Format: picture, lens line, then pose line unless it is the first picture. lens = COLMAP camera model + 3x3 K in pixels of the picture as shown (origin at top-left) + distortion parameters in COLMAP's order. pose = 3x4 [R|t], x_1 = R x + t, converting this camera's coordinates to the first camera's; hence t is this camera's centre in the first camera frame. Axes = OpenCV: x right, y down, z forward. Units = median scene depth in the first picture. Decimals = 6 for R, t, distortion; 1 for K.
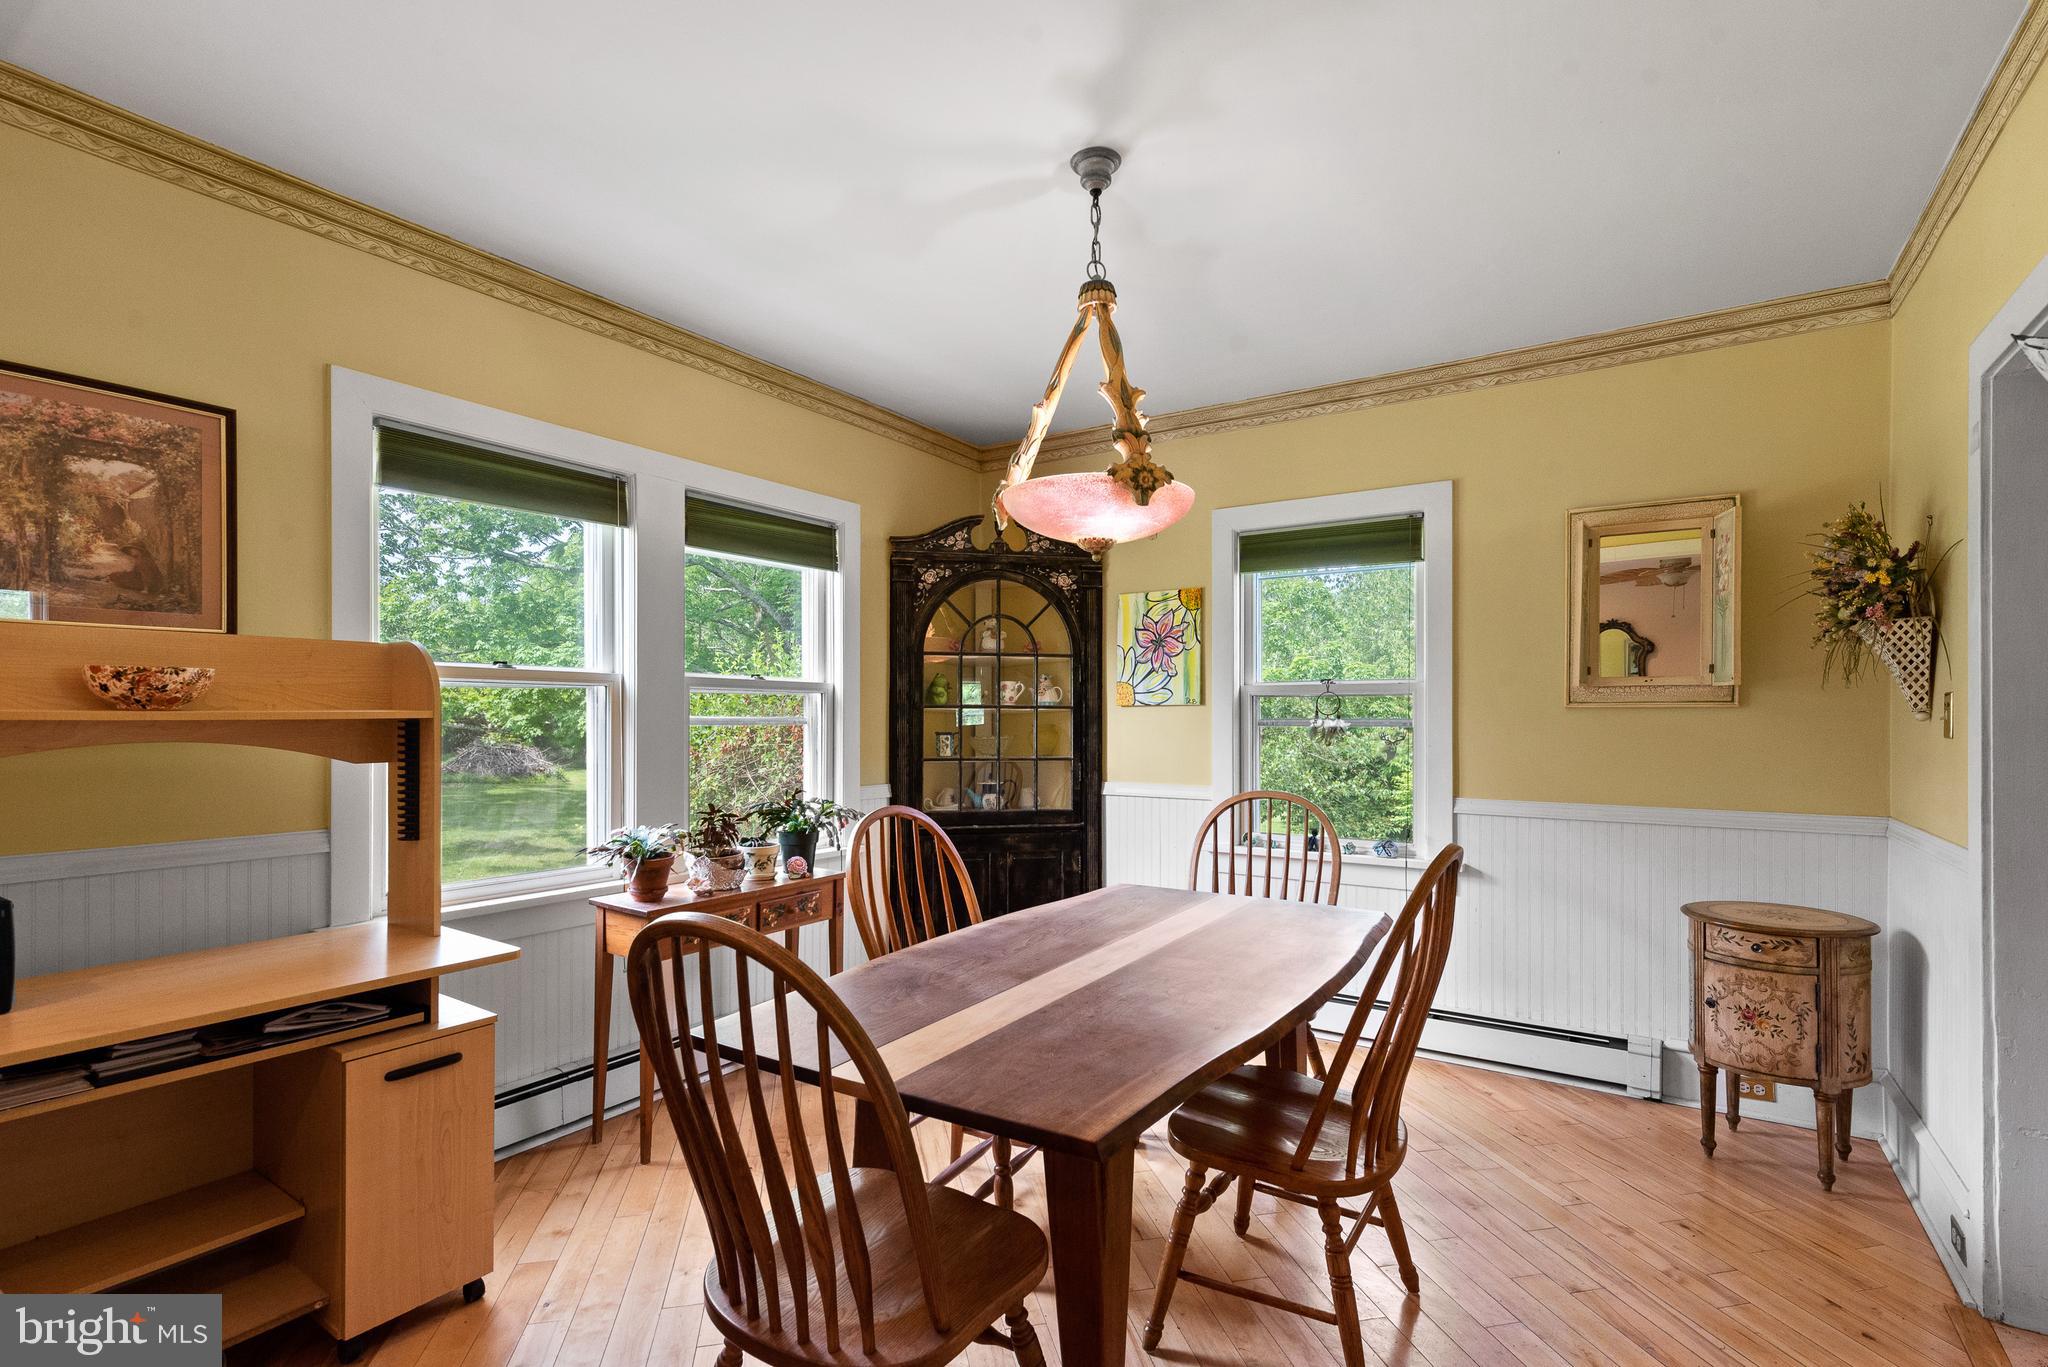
lens RADIAL K [[946.9, 0, 1023.3], [0, 946.9, 714.2], [0, 0, 1]] dist [-0.000830, 0.000099]
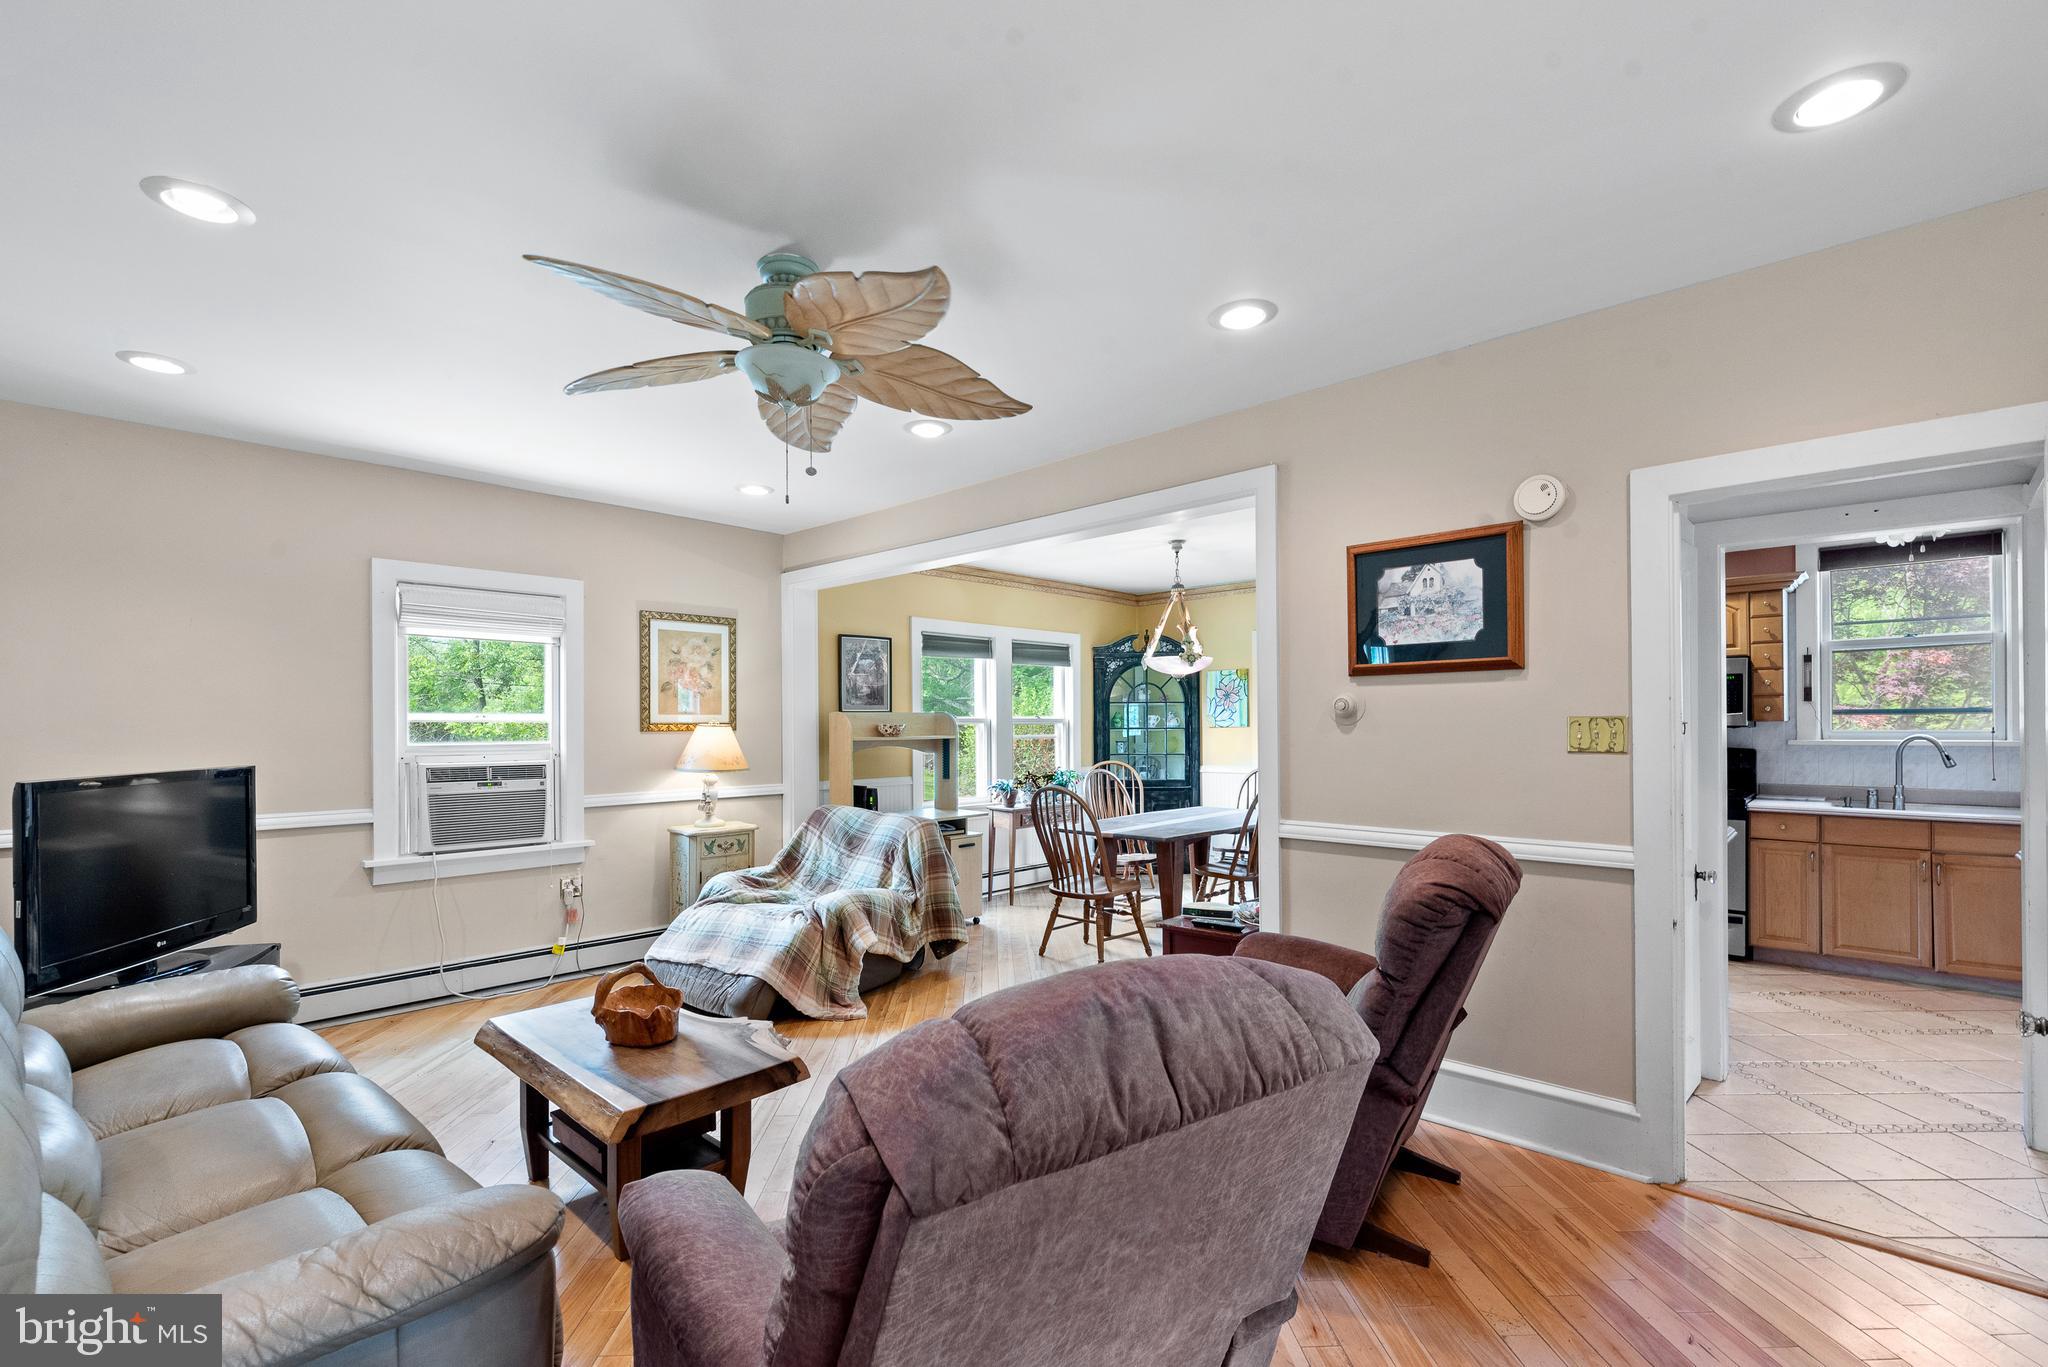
lens RADIAL K [[888.4, 0, 997.5], [0, 888.4, 728.1], [0, 0, 1]] dist [-0.001857, 0.000362]
pose [[0.979692, -0.009378, -0.200288, 0.043185], [0.010522, 0.999934, 0.004646, -0.021247], [0.200231, -0.006659, 0.979726, -0.967851]]
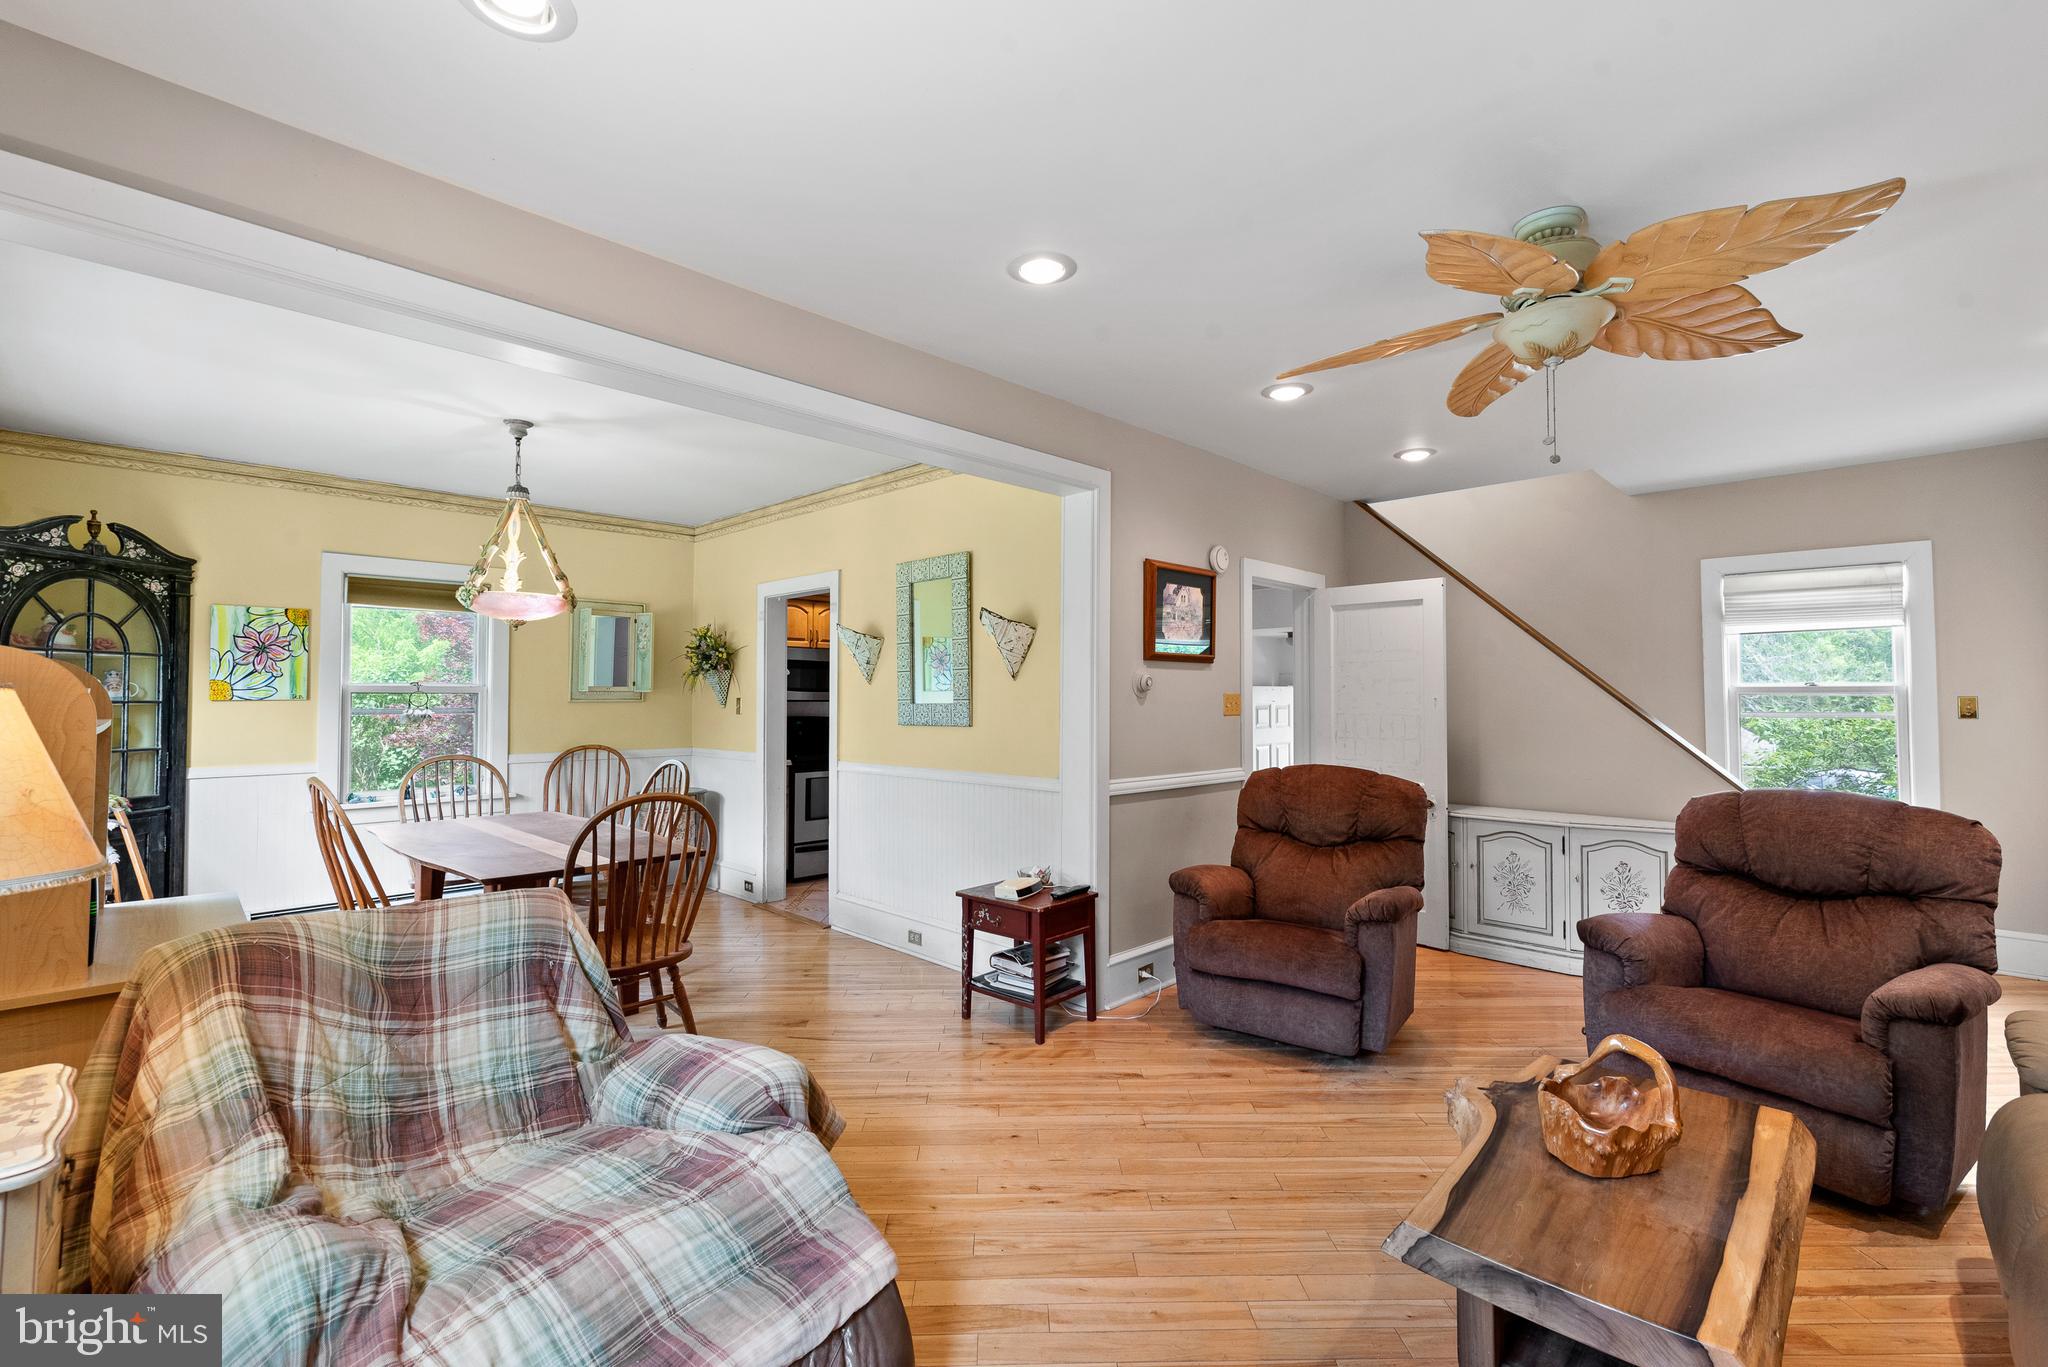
lens RADIAL K [[888.4, 0, 1023.2], [0, 888.4, 681.4], [0, 0, 1]] dist [-0.001857, 0.000362]
pose [[0.189037, 0.013213, 0.981881, -0.815343], [-0.003316, 0.999912, -0.012818, -0.022695], [-0.981964, -0.000832, 0.189064, -0.189942]]
